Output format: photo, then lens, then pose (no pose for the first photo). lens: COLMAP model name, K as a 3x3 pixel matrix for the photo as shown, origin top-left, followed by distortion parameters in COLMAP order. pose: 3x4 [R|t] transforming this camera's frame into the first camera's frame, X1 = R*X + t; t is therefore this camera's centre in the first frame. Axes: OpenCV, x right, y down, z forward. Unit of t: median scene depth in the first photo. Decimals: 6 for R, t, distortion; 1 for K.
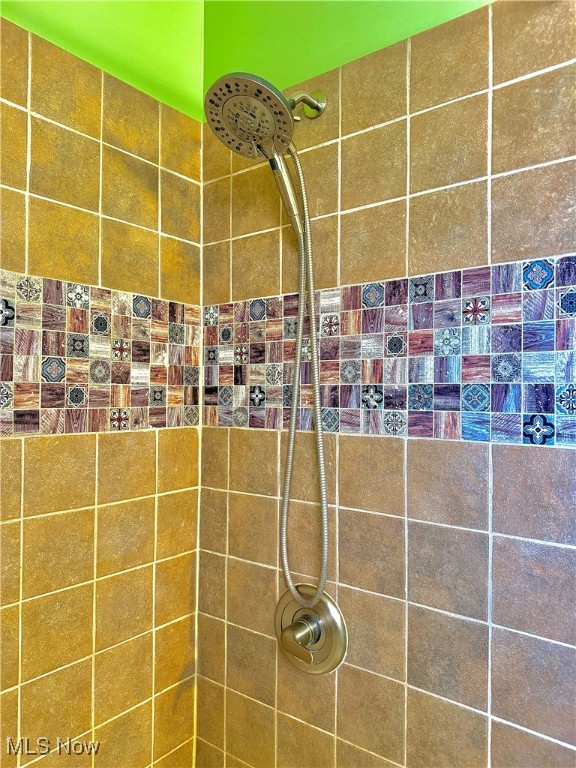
lens RADIAL K [[540.5, 0, 288.0], [0, 540.5, 384.0], [0, 0, 1]] dist [0.093168, -0.128557]
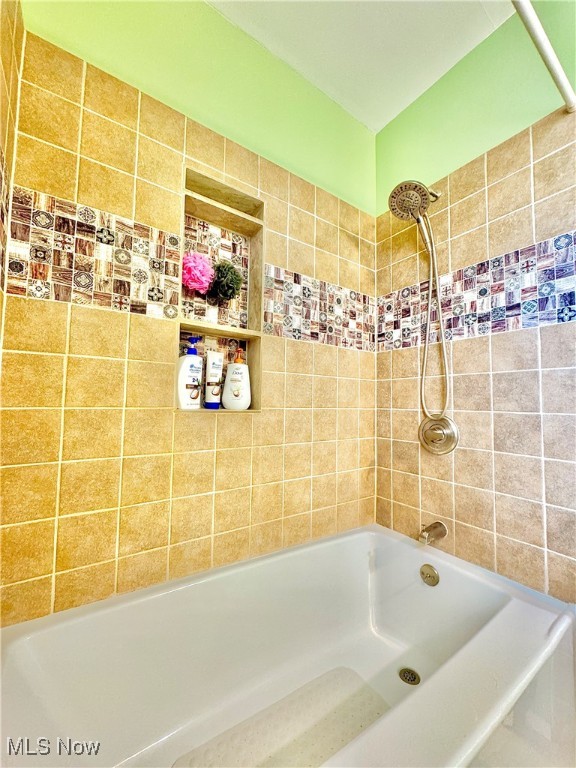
lens RADIAL K [[305.5, 0, 288.0], [0, 305.5, 384.0], [0, 0, 1]] dist [-0.000255, -0.000094]
pose [[0.955941, -0.012734, -0.293282, -0.174171], [-0.001530, 0.998829, -0.048358, 0.325164], [0.293555, 0.046676, 0.954802, -0.325071]]
